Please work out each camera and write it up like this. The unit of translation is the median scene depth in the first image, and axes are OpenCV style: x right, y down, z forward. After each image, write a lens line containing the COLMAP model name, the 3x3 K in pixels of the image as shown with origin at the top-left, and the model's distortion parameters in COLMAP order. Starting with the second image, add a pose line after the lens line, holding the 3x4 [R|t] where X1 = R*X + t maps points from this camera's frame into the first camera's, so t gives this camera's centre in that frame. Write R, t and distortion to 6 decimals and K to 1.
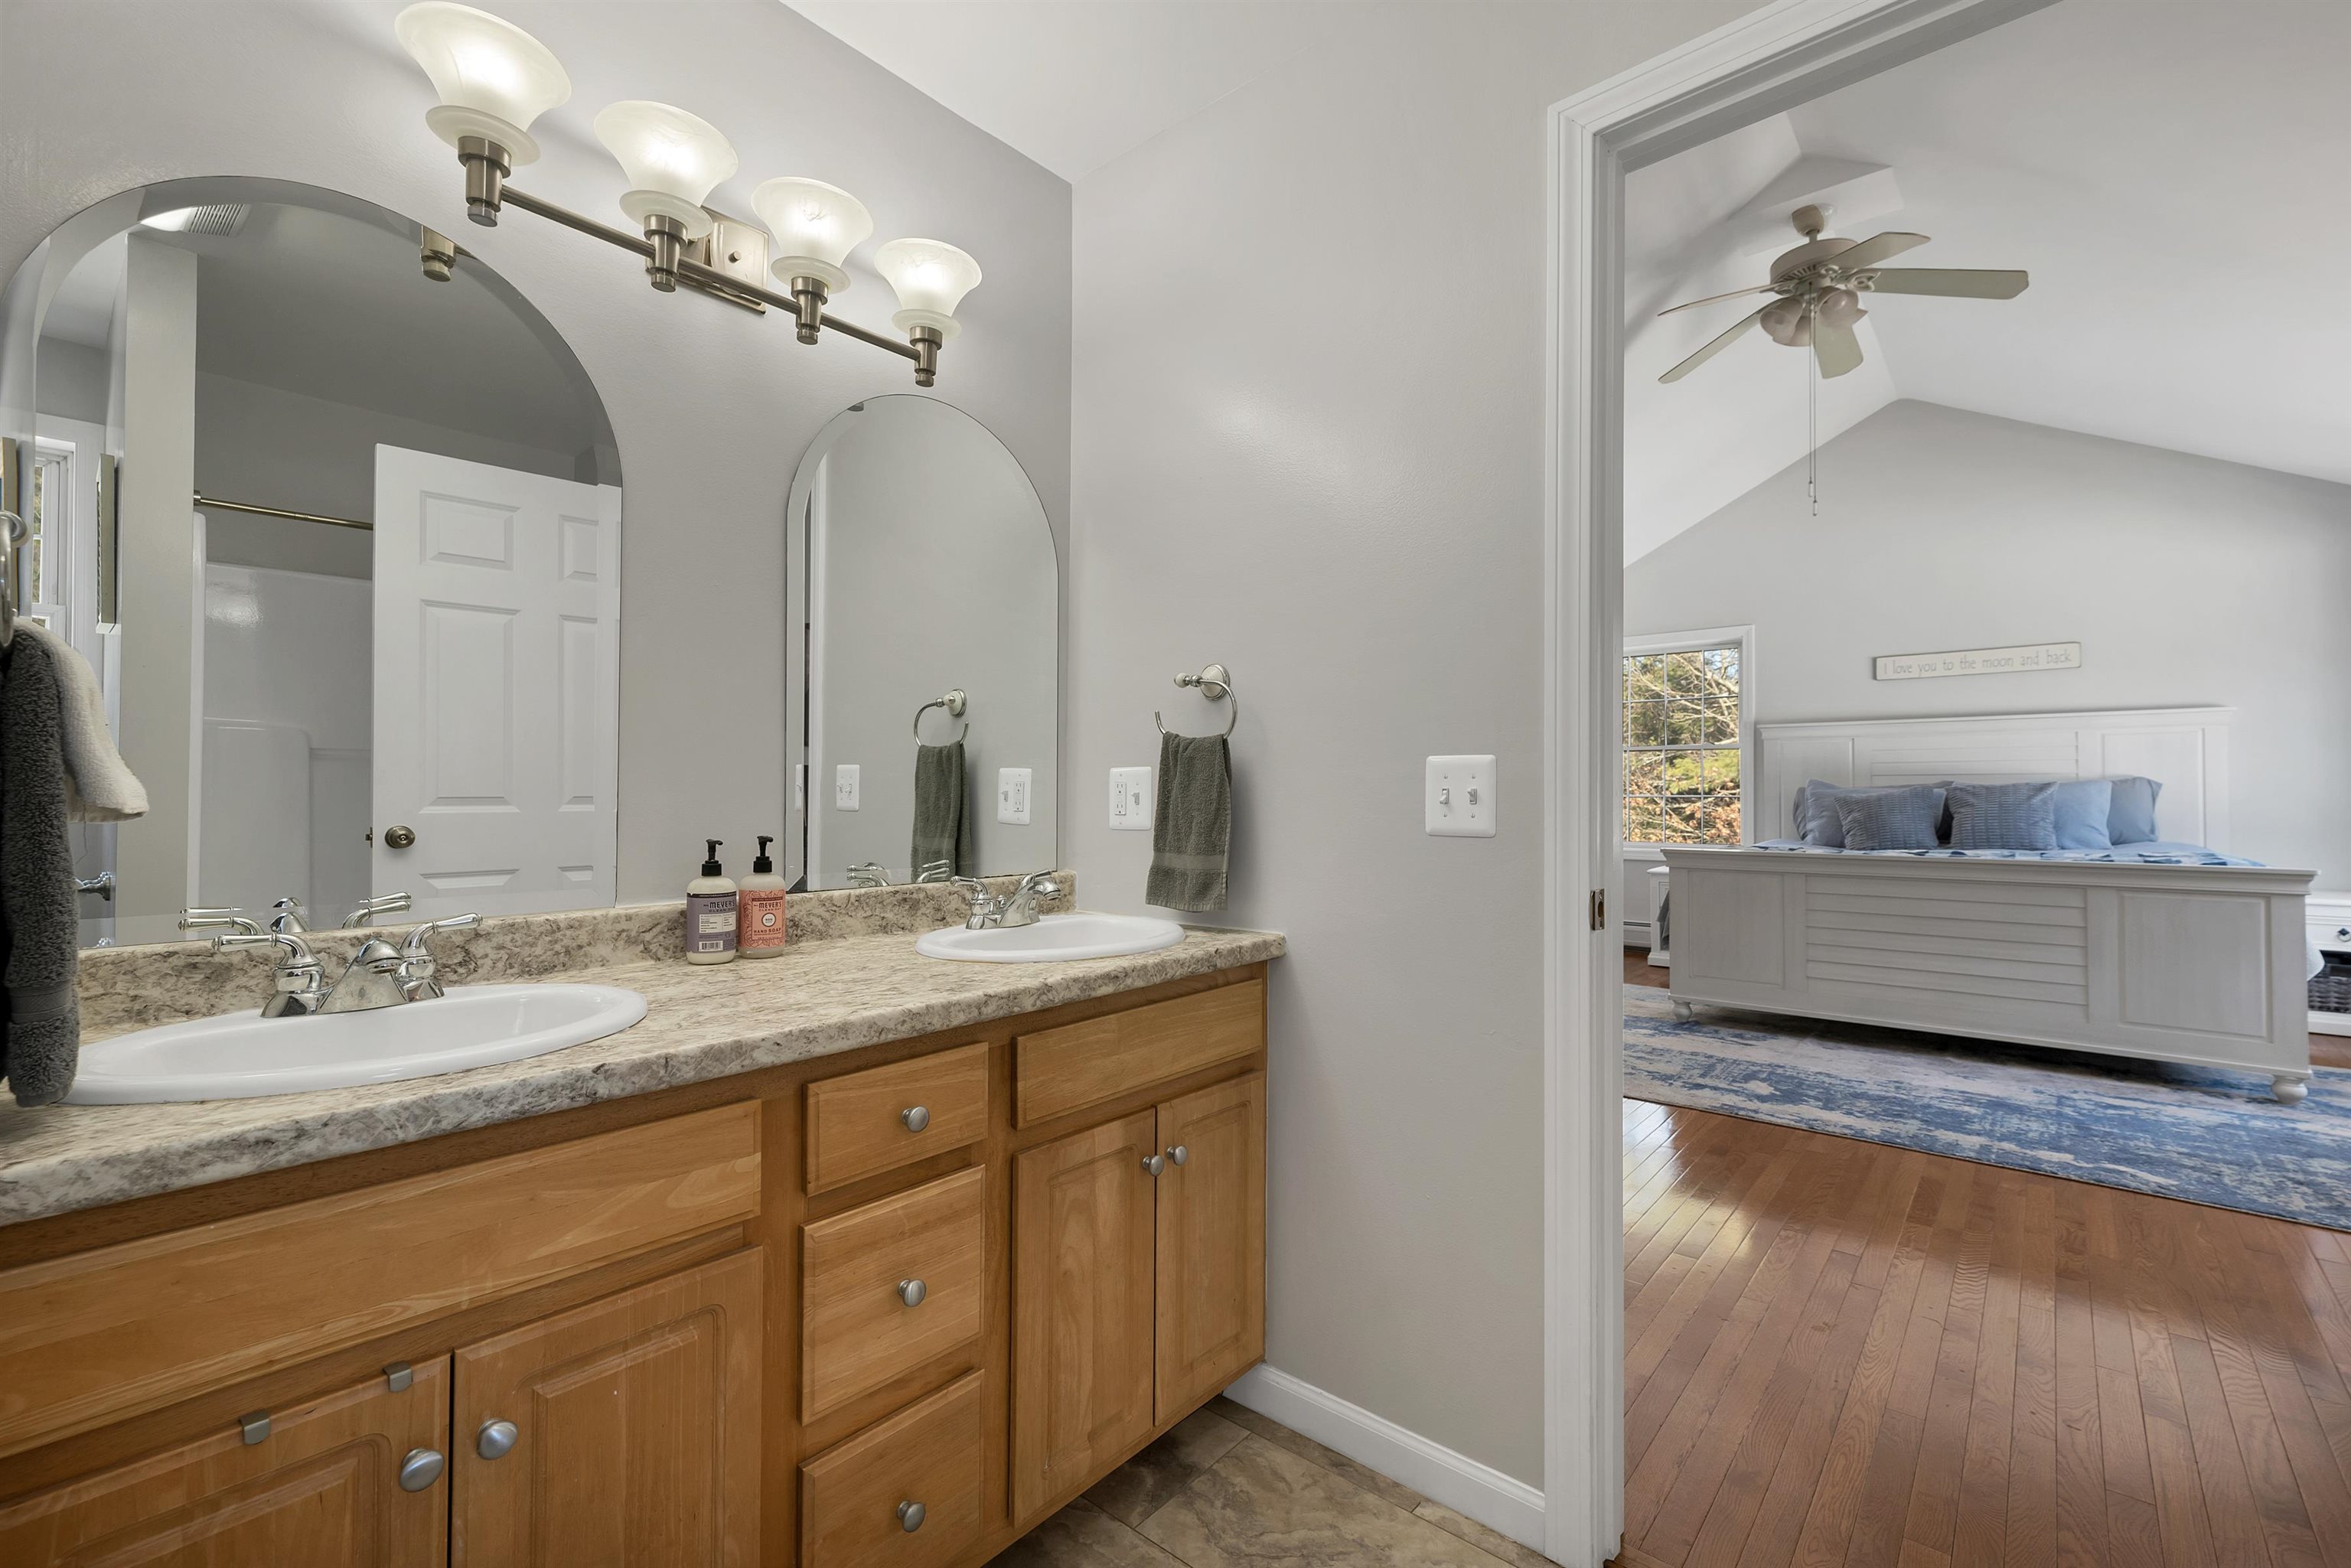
lens RADIAL K [[994.4, 0, 1167.8], [0, 994.4, 811.1], [0, 0, 1]] dist [-0.001508, -0.000426]
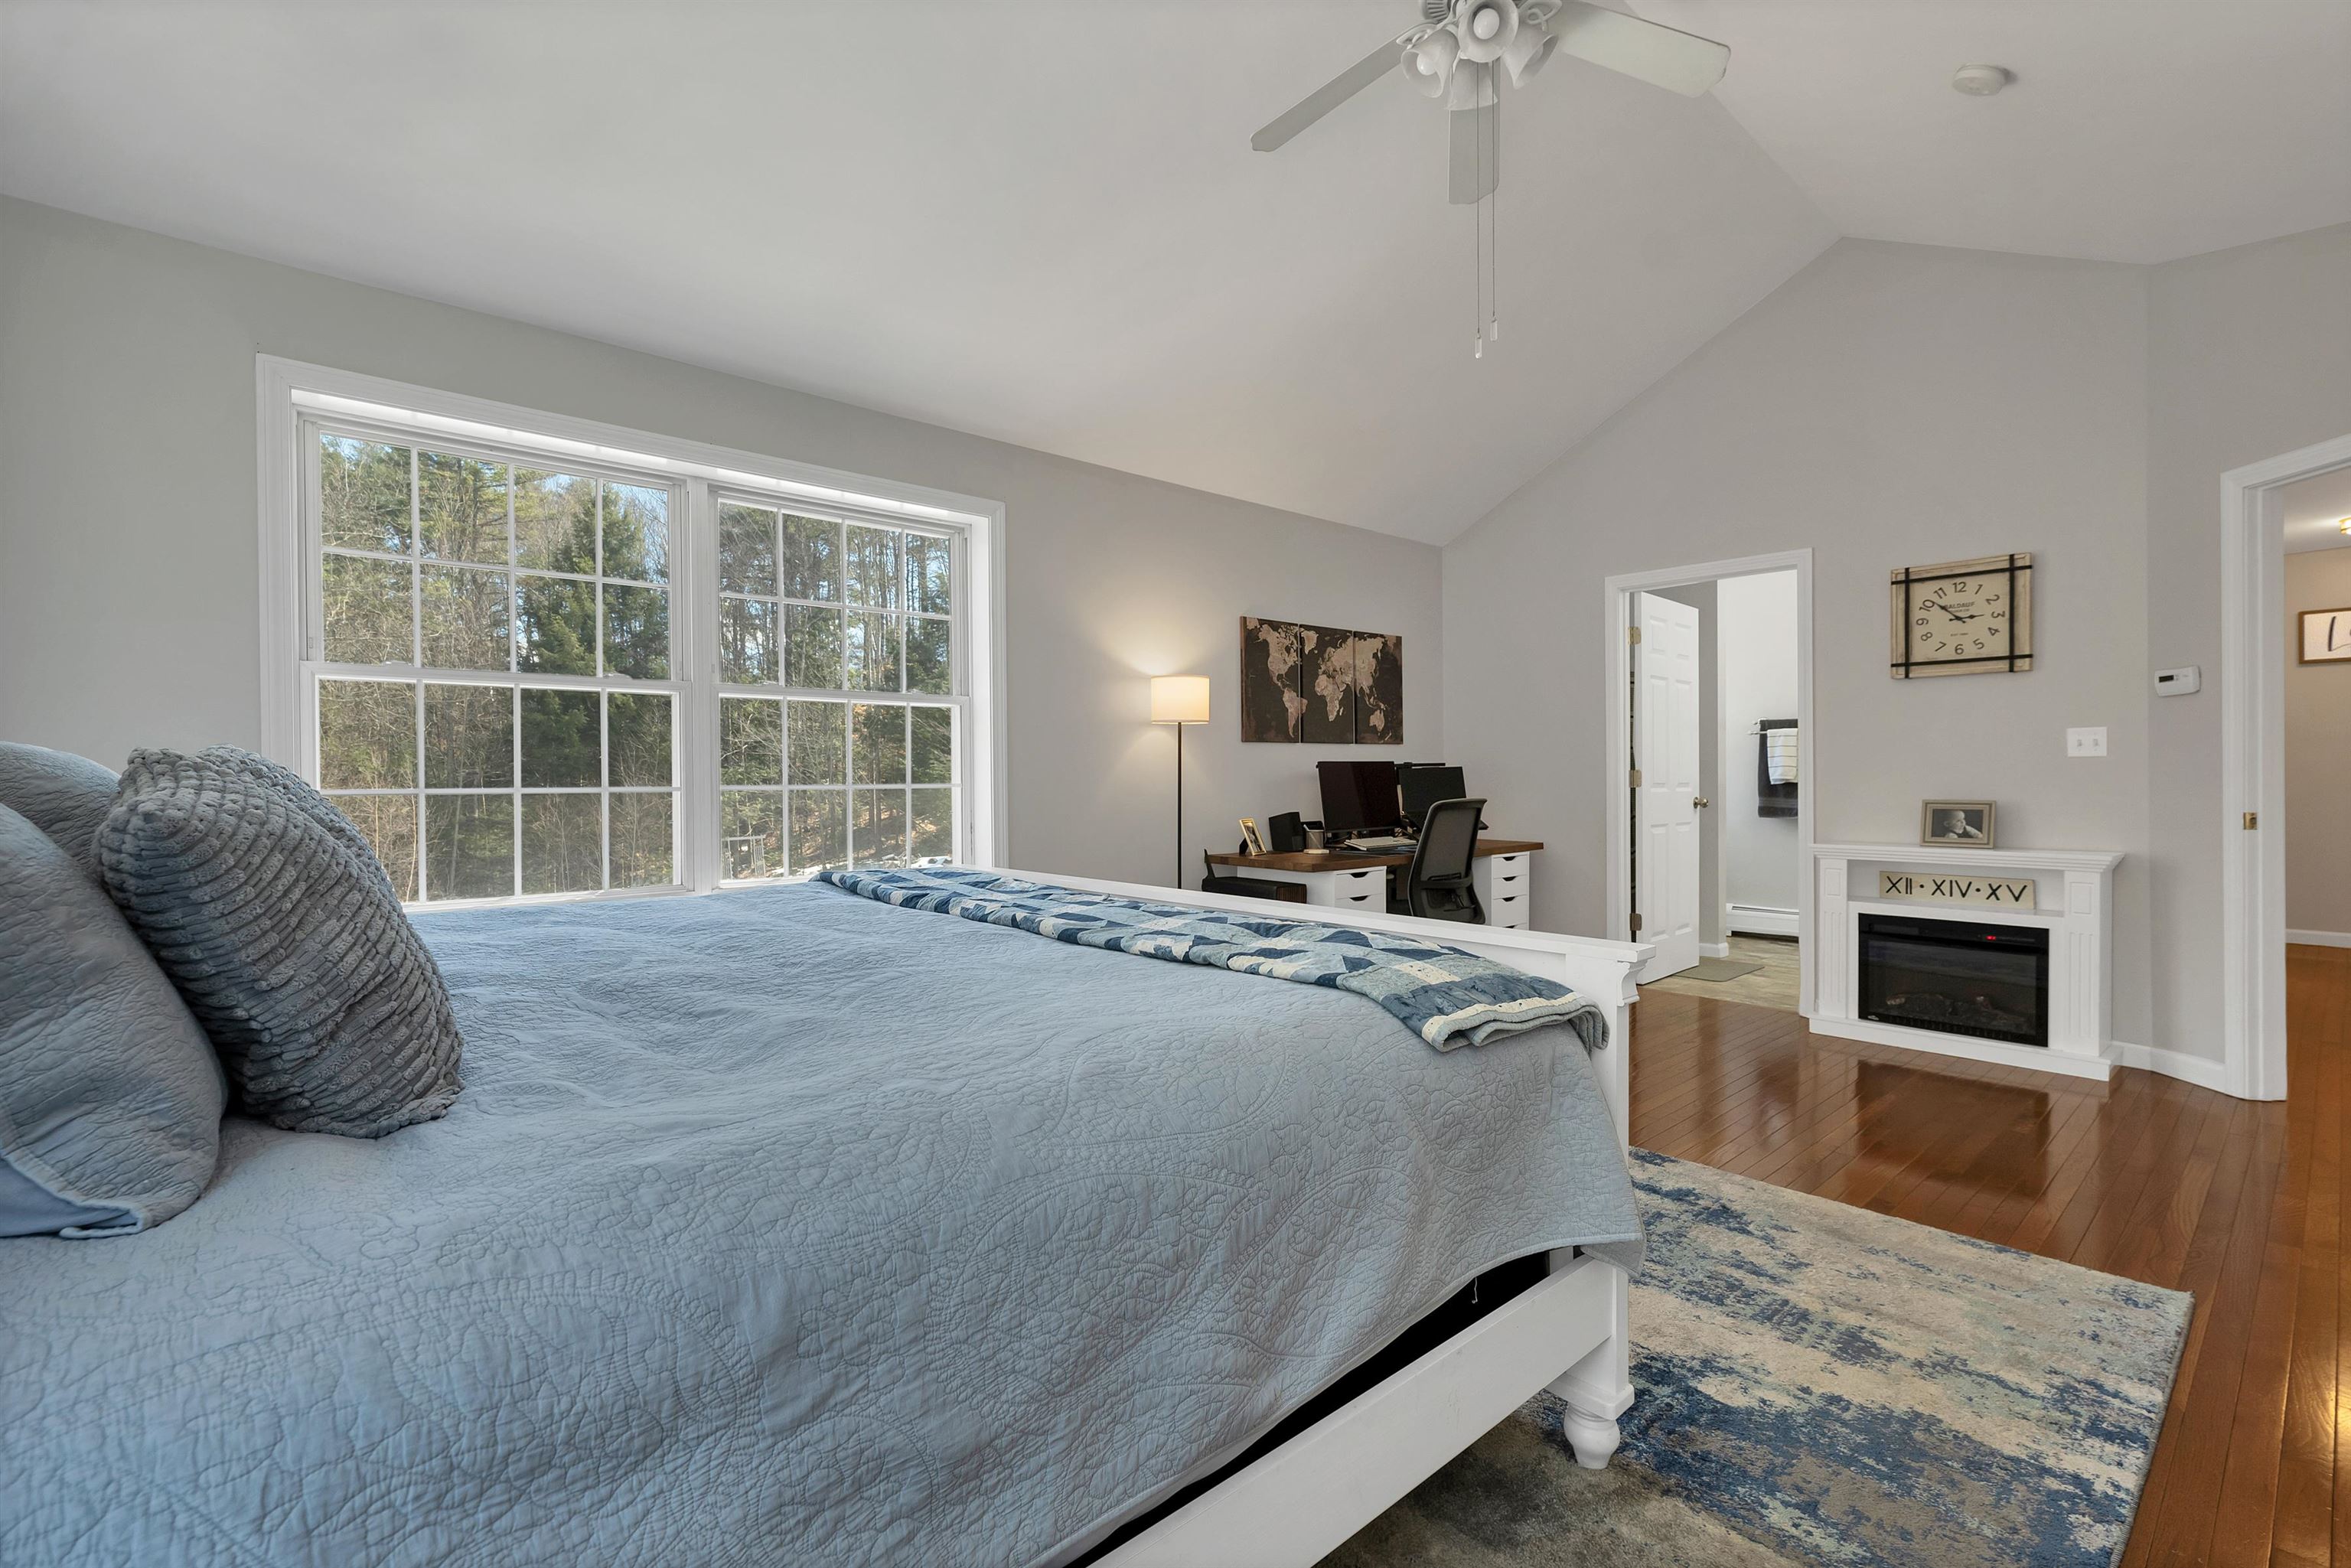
lens RADIAL K [[1020.4, 0, 1175.5], [0, 1020.4, 784.0], [0, 0, 1]] dist [-0.000595, -0.000353]
pose [[-0.991663, 0.001701, 0.128848, 0.573507], [0.004738, 0.999718, 0.023268, -0.021446], [-0.128772, 0.023685, -0.991391, 1.268712]]
